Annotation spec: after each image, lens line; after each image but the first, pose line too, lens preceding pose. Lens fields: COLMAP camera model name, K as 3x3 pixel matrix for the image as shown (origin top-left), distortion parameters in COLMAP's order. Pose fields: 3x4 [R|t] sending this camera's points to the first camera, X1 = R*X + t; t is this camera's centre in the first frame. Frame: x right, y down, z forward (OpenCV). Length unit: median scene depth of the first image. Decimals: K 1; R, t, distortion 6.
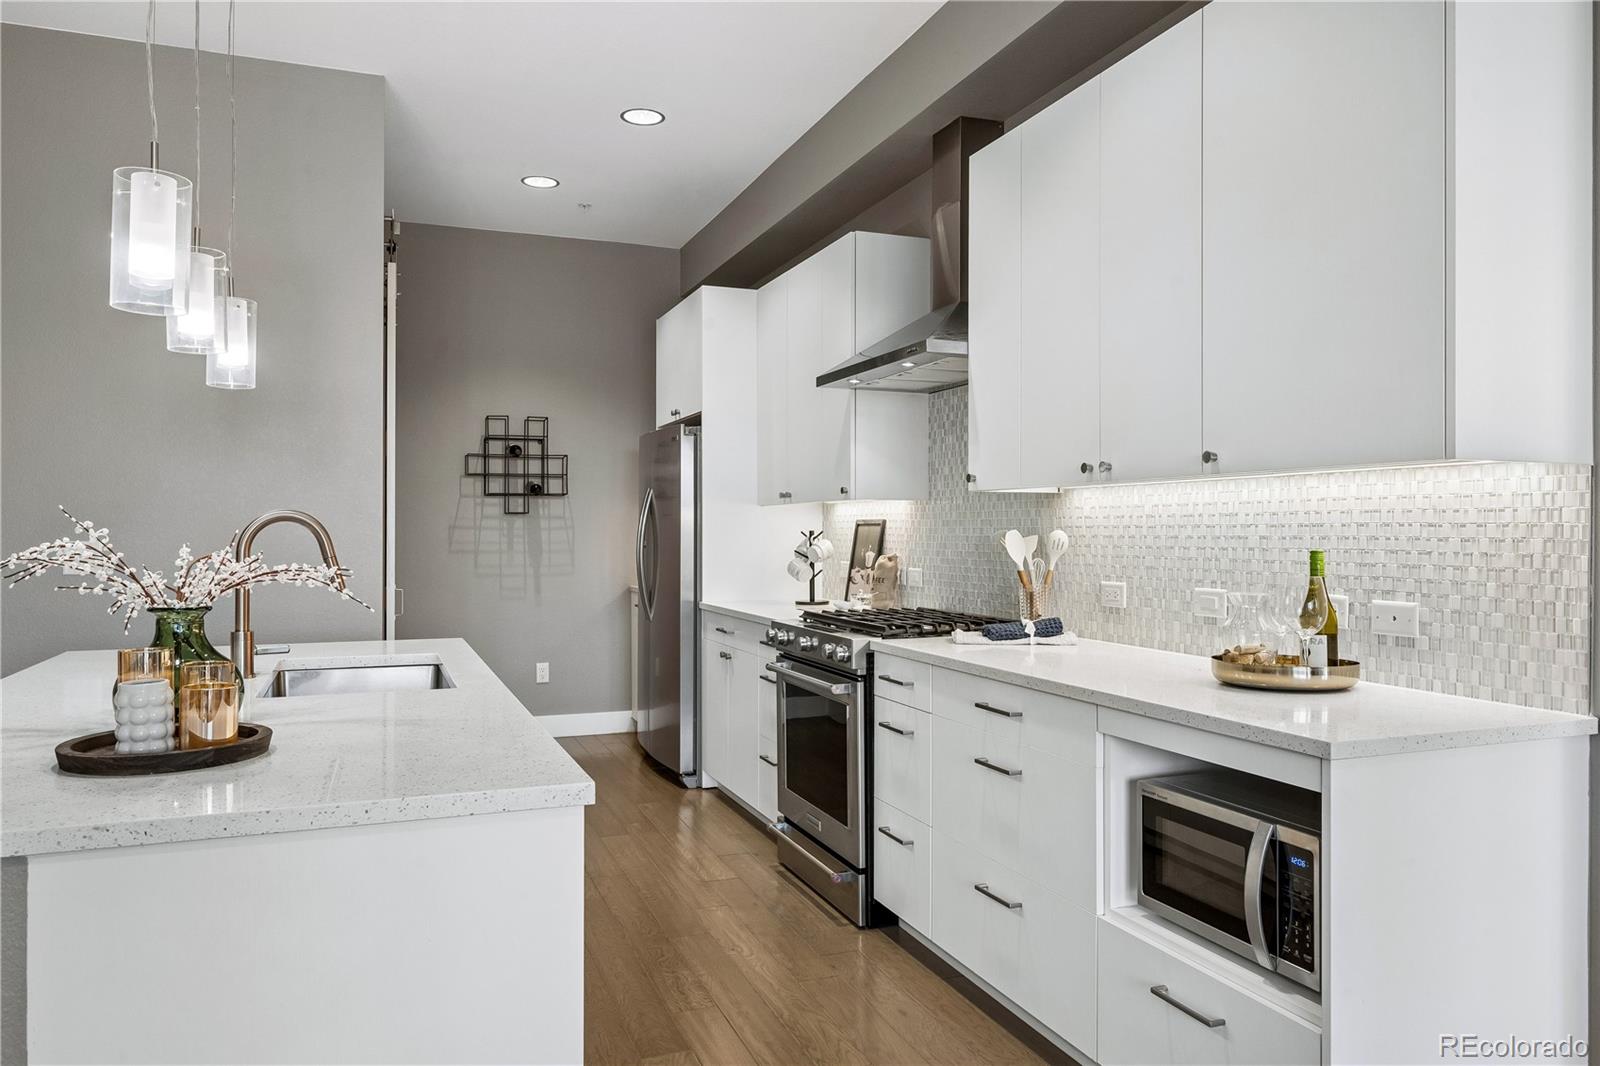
lens RADIAL K [[1095.3, 0, 803.4], [0, 1095.3, 526.2], [0, 0, 1]] dist [0.003871, 0.000401]
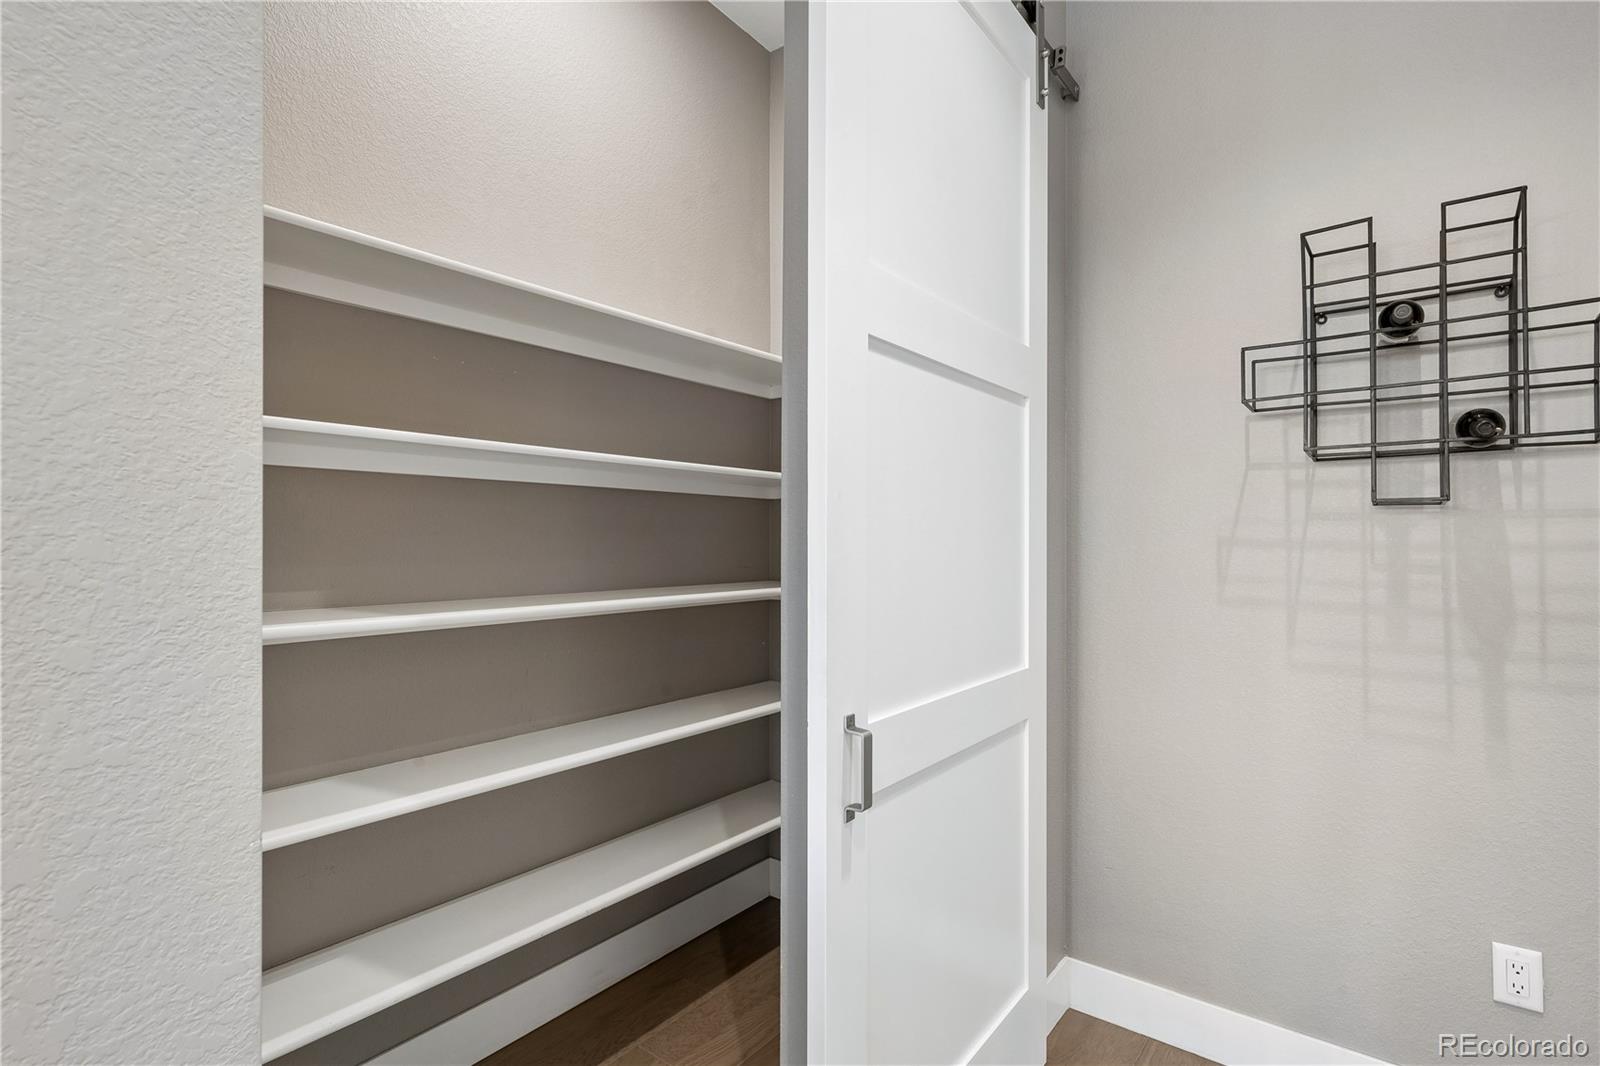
lens RADIAL K [[780.4, 0, 801.0], [0, 780.4, 539.4], [0, 0, 1]] dist [0.000307, 0.000368]
pose [[0.522038, -0.003559, -0.852915, -0.184319], [0.002158, 0.999994, -0.002852, 0.000098], [0.852919, -0.000351, 0.522043, 0.857121]]
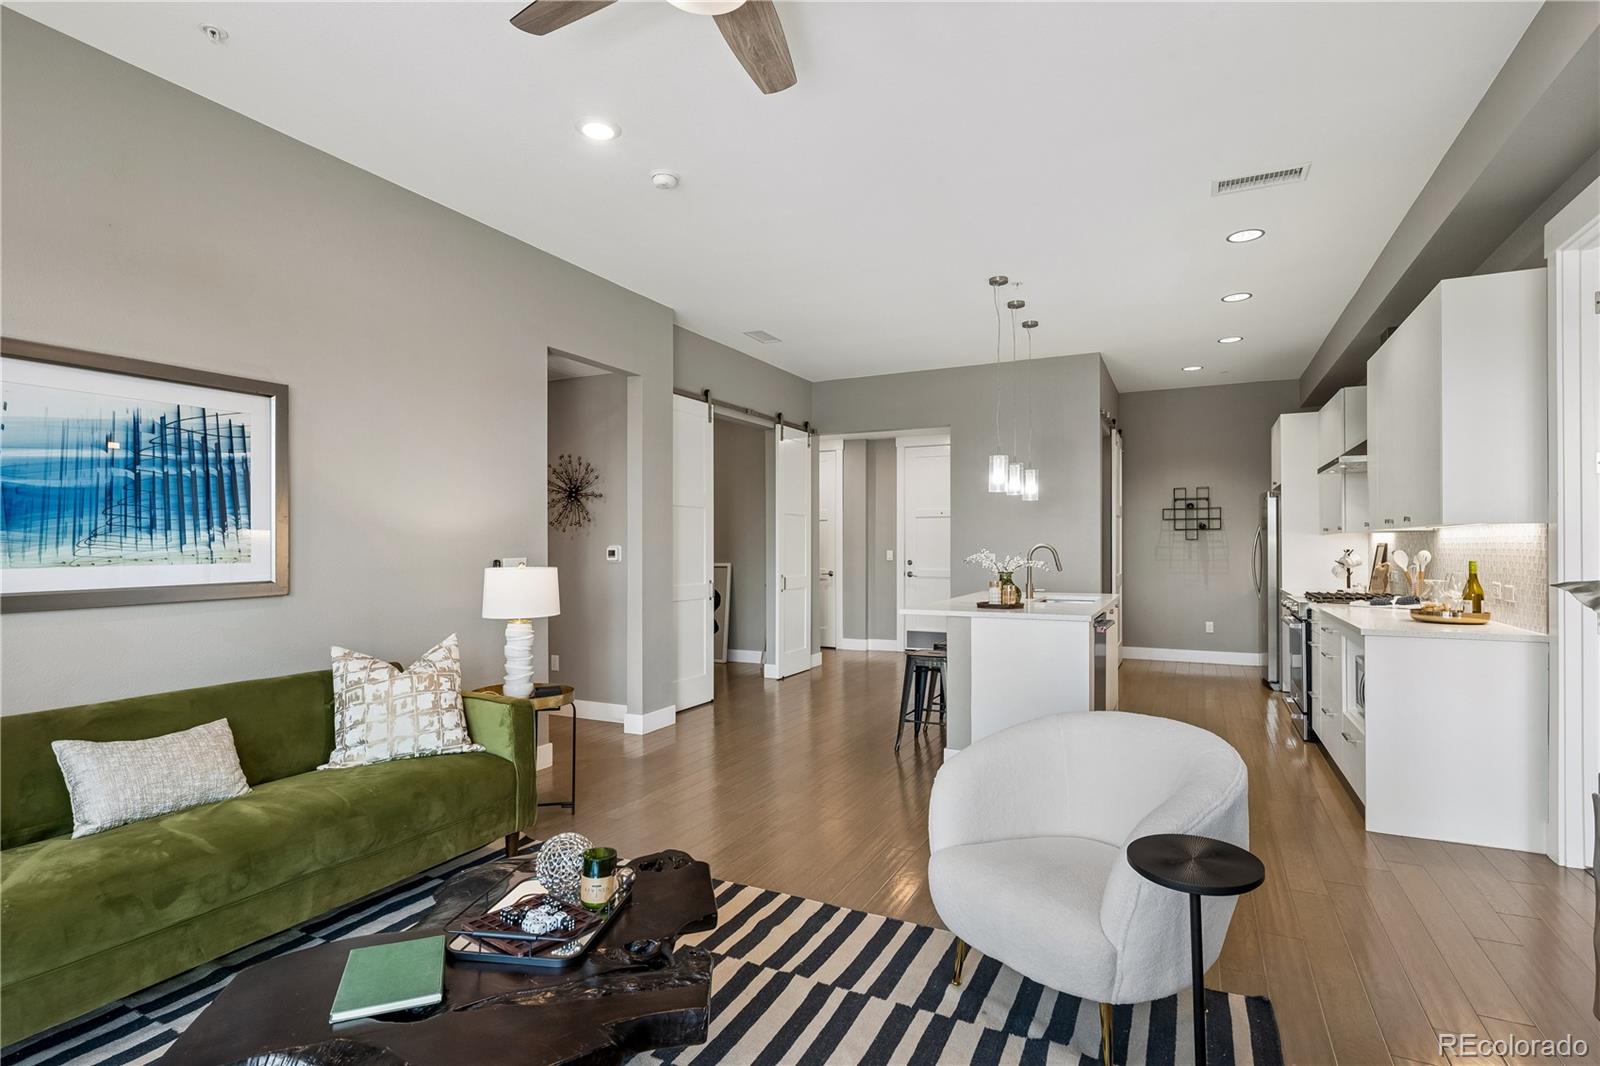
lens RADIAL K [[782.7, 0, 805.6], [0, 782.7, 542.5], [0, 0, 1]] dist [-0.001453, 0.000053]
pose [[0.676352, -0.005953, -0.736554, 0.328735], [0.005495, 0.999980, -0.003037, -0.007556], [0.736558, -0.001994, 0.676372, -0.457501]]
